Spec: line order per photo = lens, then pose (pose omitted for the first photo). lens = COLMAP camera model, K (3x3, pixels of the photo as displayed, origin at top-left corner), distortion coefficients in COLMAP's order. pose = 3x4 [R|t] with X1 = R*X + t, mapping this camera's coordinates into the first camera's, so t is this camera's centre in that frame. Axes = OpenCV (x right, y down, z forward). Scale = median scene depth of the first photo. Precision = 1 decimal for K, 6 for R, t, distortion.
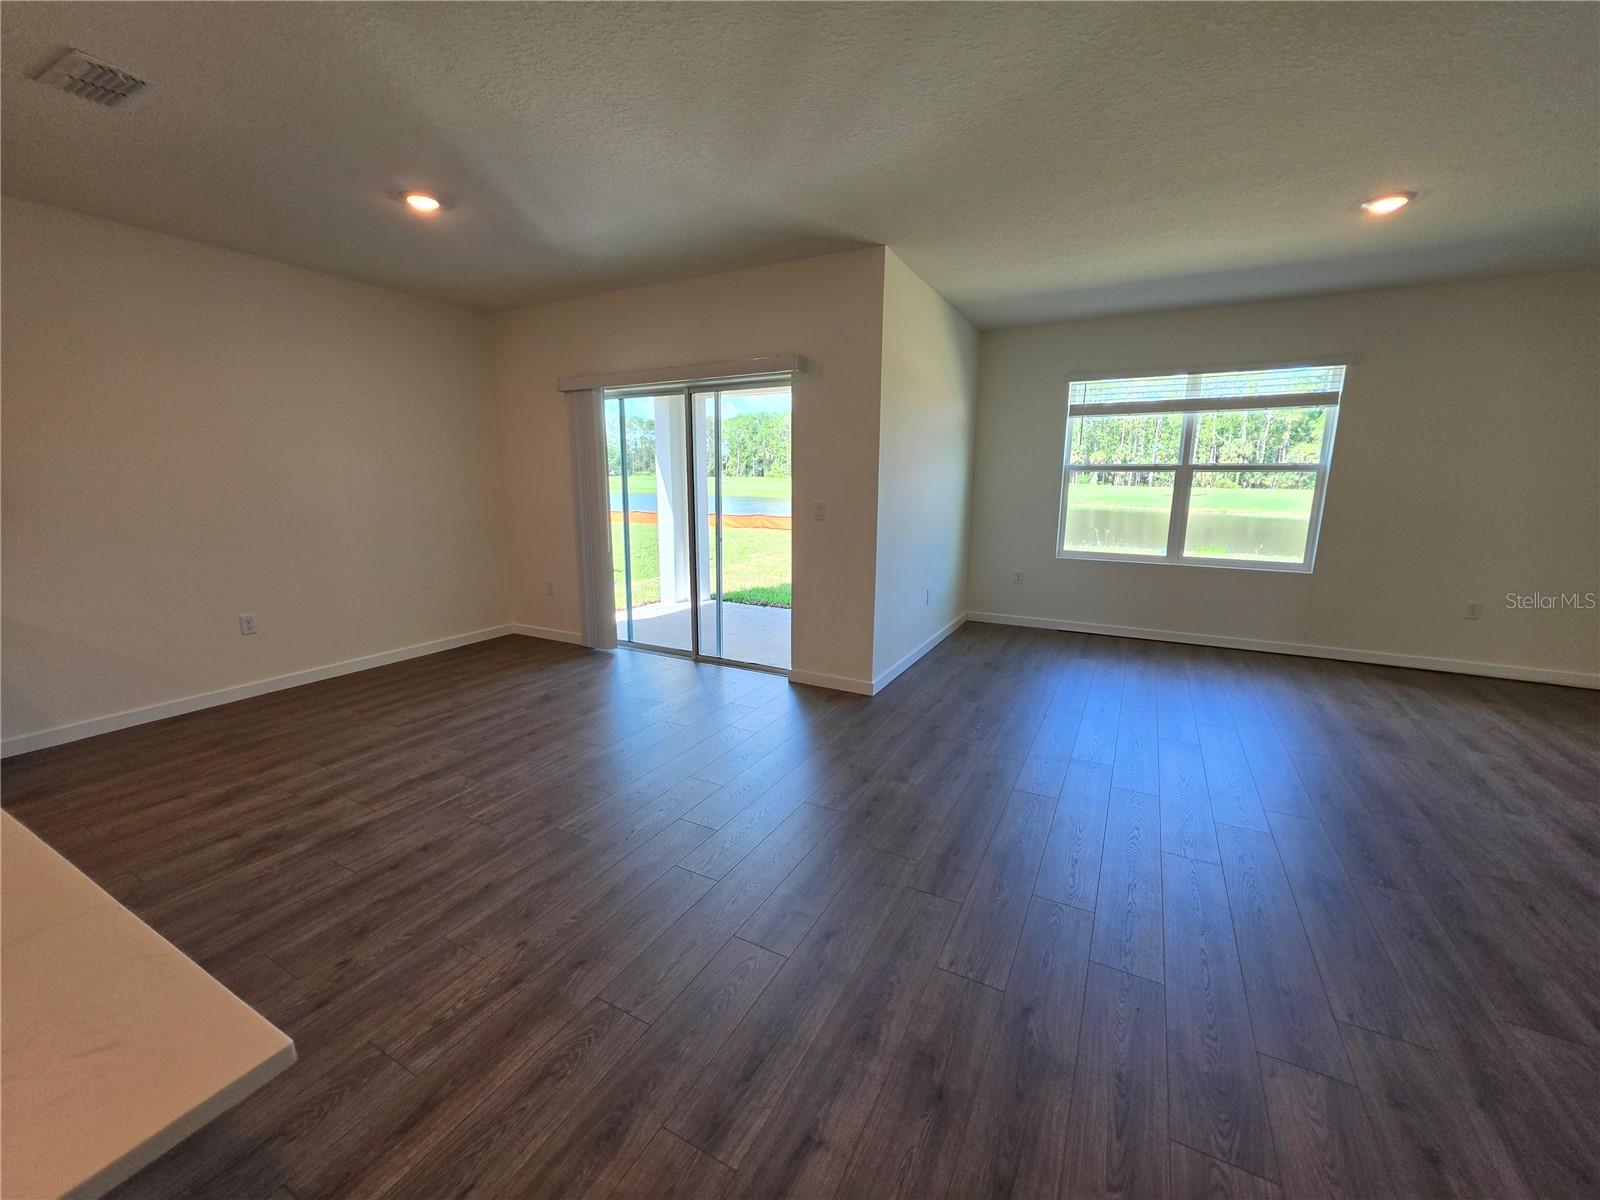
lens RADIAL K [[645.4, 0, 786.6], [0, 645.4, 596.2], [0, 0, 1]] dist [0.001043, -0.000086]
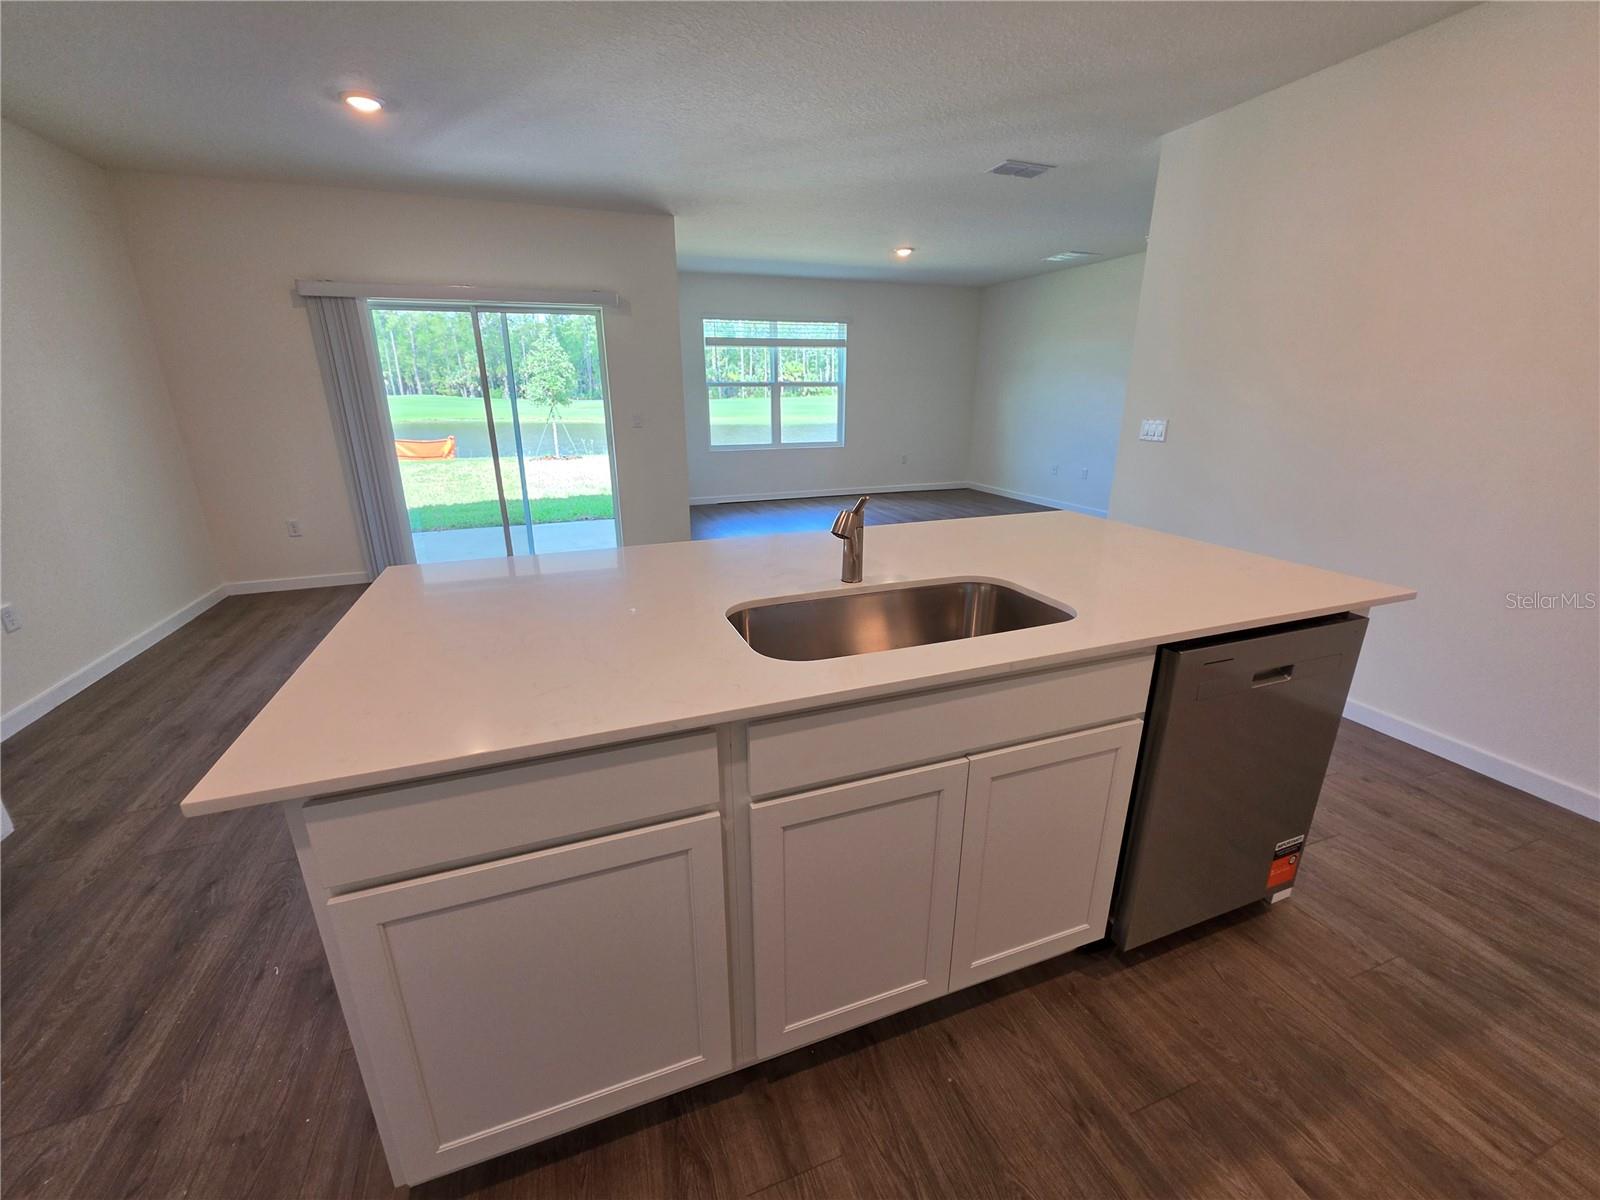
lens RADIAL K [[645.4, 0, 786.6], [0, 645.4, 596.2], [0, 0, 1]] dist [0.001043, -0.000086]
pose [[0.662616, -0.235098, 0.711104, -0.591929], [0.145189, 0.971766, 0.185986, 0.010308], [-0.734752, -0.019992, 0.678041, -0.075632]]
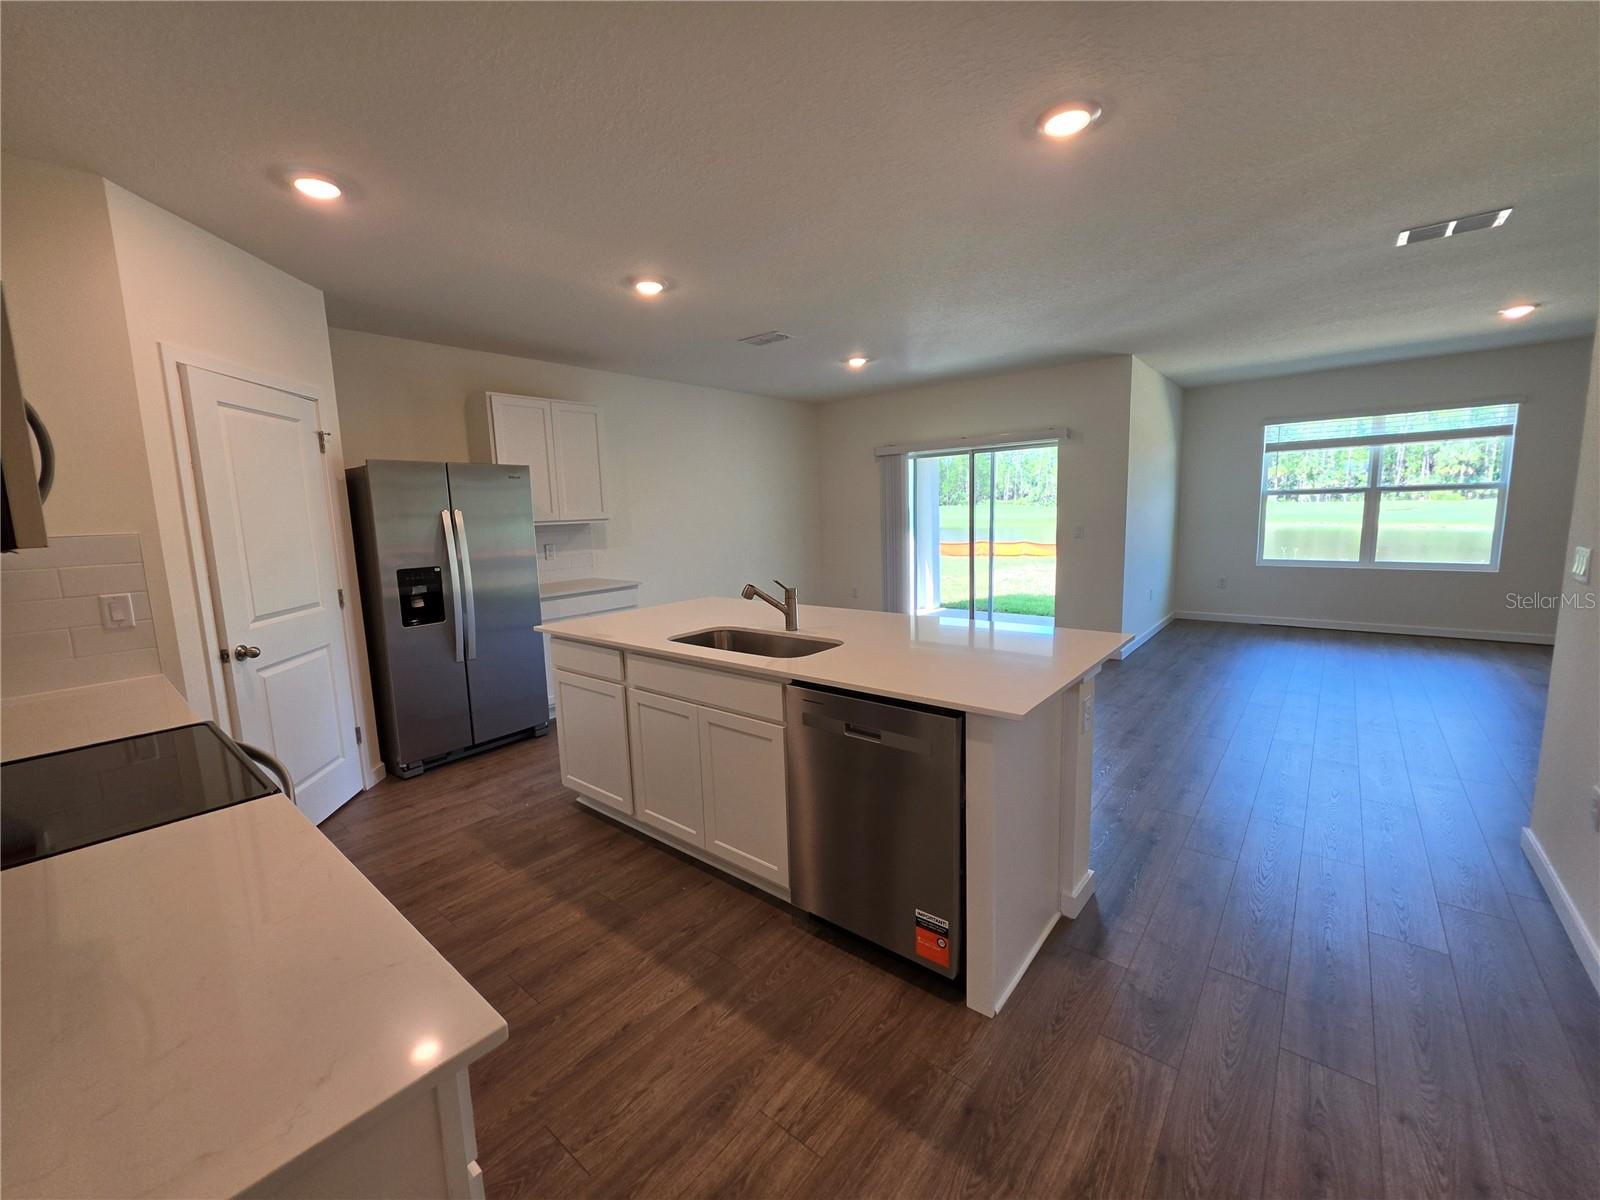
lens RADIAL K [[642.2, 0, 802.2], [0, 642.2, 590.4], [0, 0, 1]] dist [0.007317, -0.000092]
pose [[0.981948, -0.008642, -0.188951, -0.228809], [-0.001541, 0.998557, -0.053675, 0.063065], [0.189142, 0.052997, 0.980518, -0.416348]]
